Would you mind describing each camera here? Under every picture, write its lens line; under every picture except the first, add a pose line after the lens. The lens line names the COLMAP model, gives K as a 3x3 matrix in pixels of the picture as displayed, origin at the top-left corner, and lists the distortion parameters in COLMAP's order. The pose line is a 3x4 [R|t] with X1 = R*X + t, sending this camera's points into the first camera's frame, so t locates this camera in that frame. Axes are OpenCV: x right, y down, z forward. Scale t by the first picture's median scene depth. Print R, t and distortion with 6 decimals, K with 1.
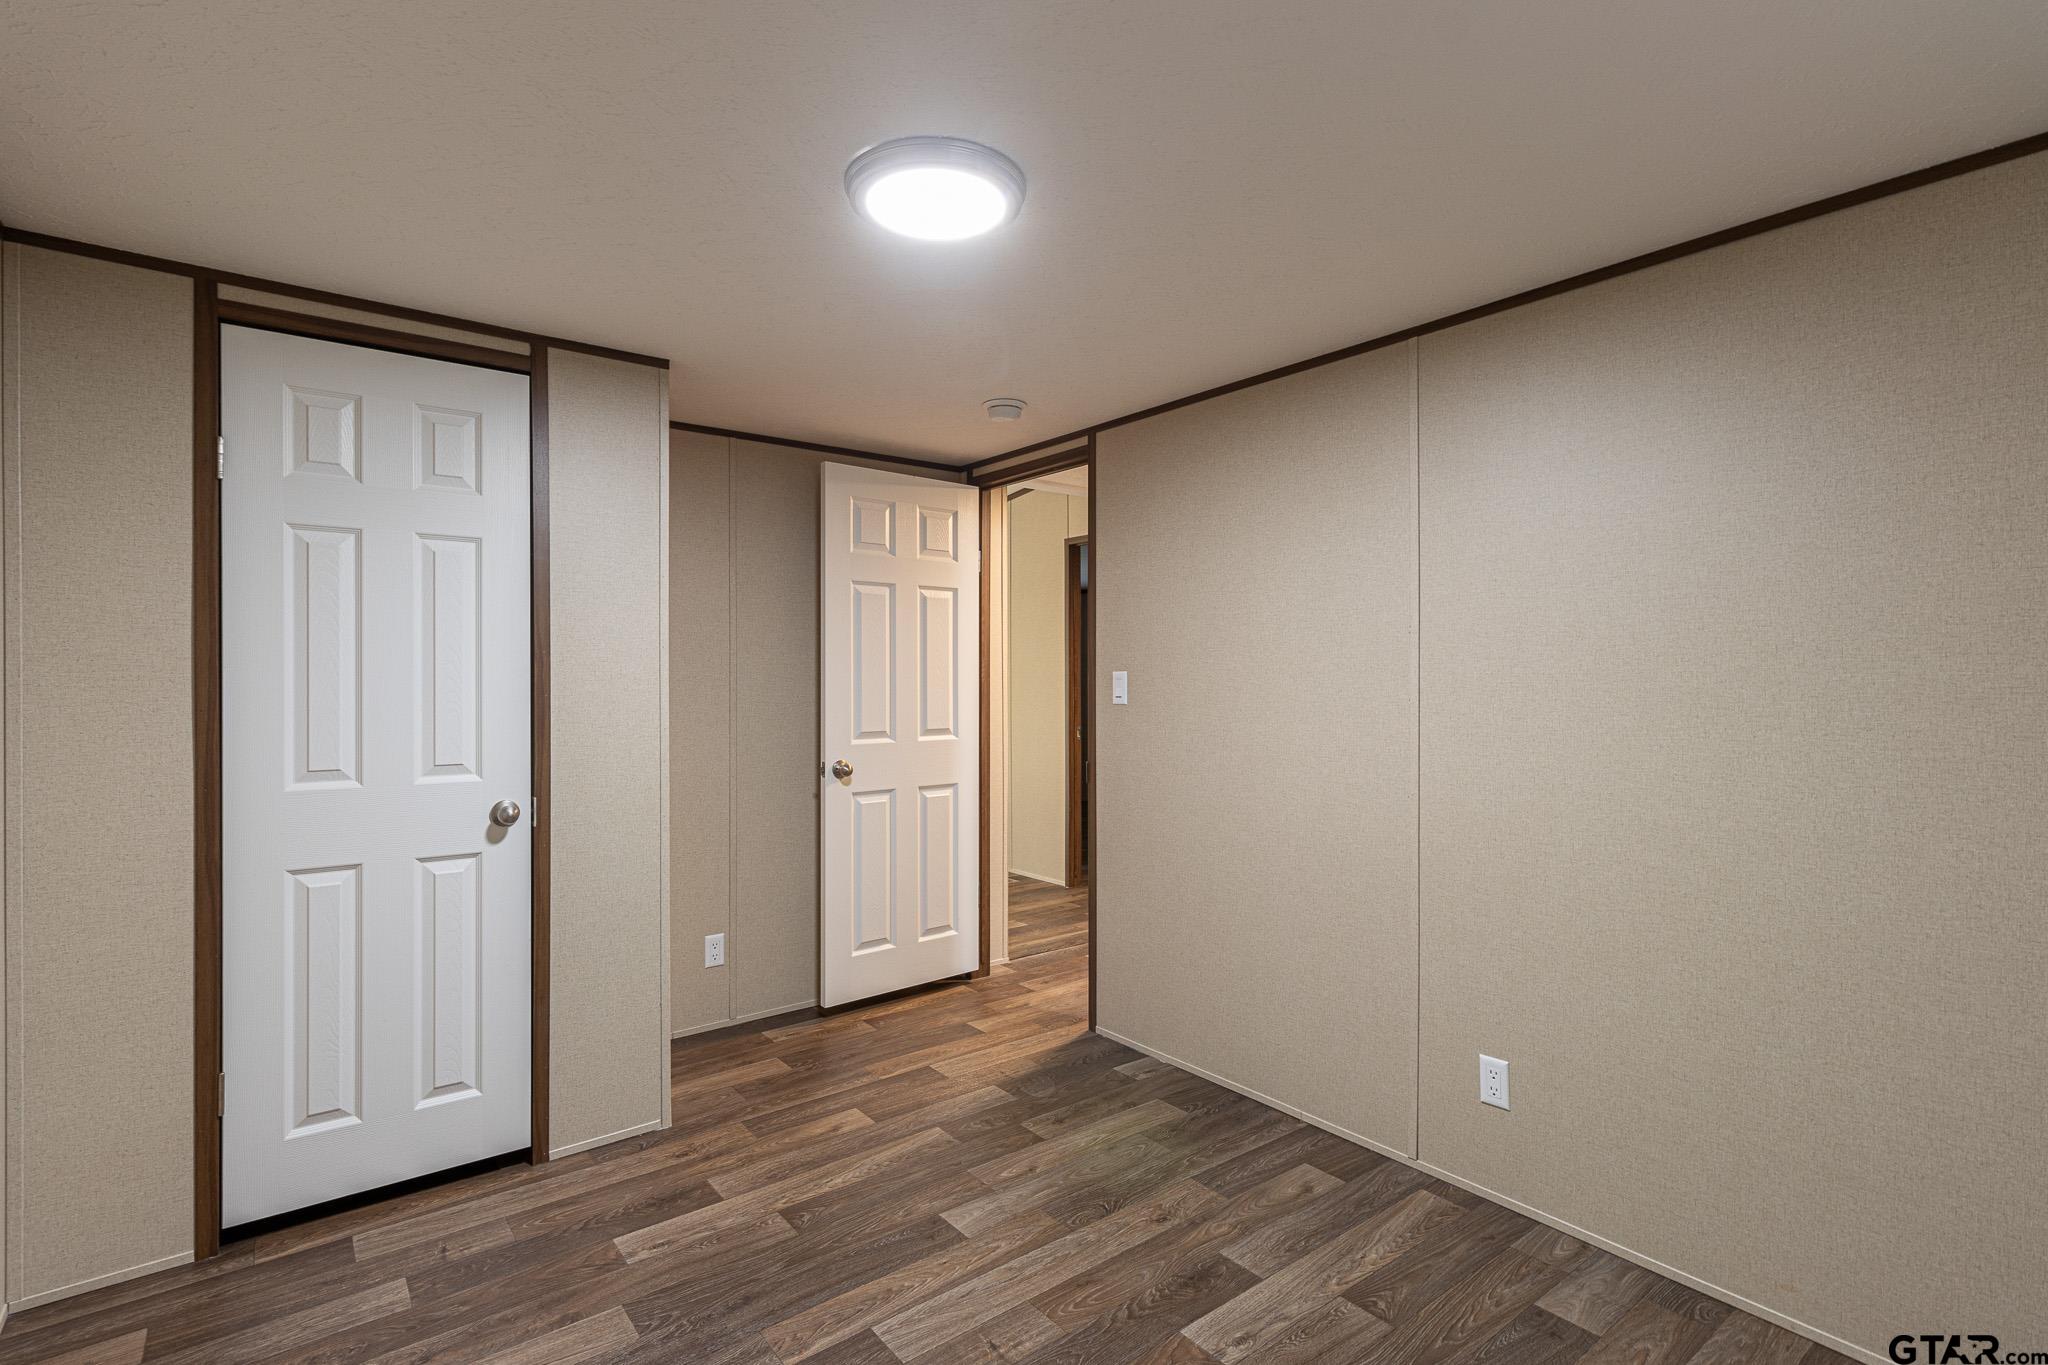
lens RADIAL K [[961.5, 0, 1022.1], [0, 961.5, 683.5], [0, 0, 1]] dist [0.018126, -0.008250]
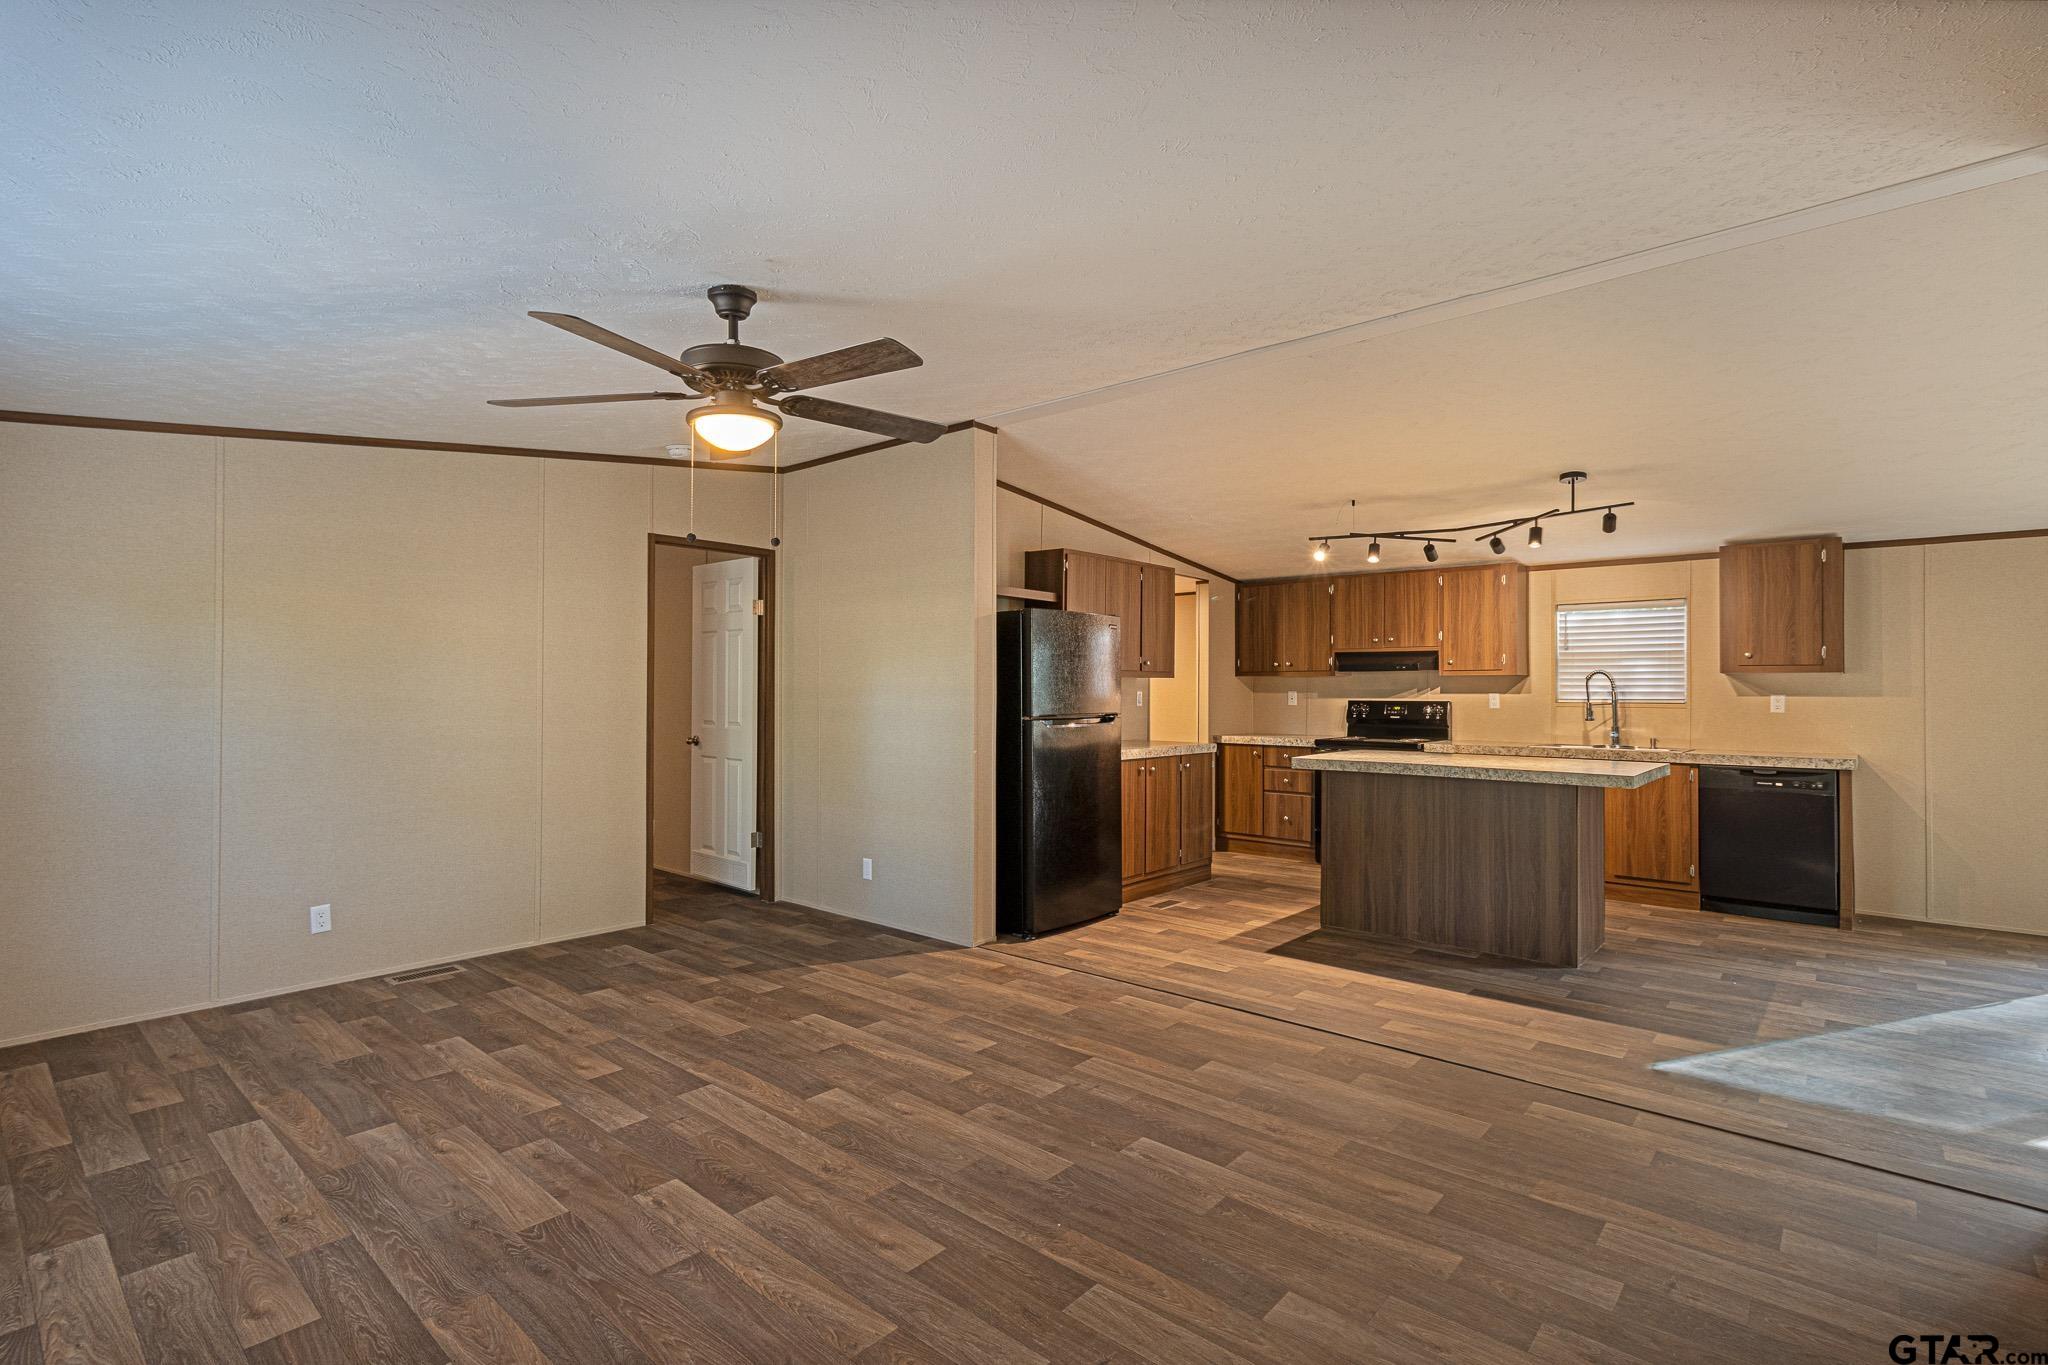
lens RADIAL K [[955.3, 0, 1020.7], [0, 955.3, 679.9], [0, 0, 1]] dist [0.006581, -0.002148]
pose [[0.189166, -0.007613, -0.981916, 1.339154], [-0.009022, 0.999914, -0.009491, -0.012262], [0.981904, 0.010655, 0.189081, 1.037318]]
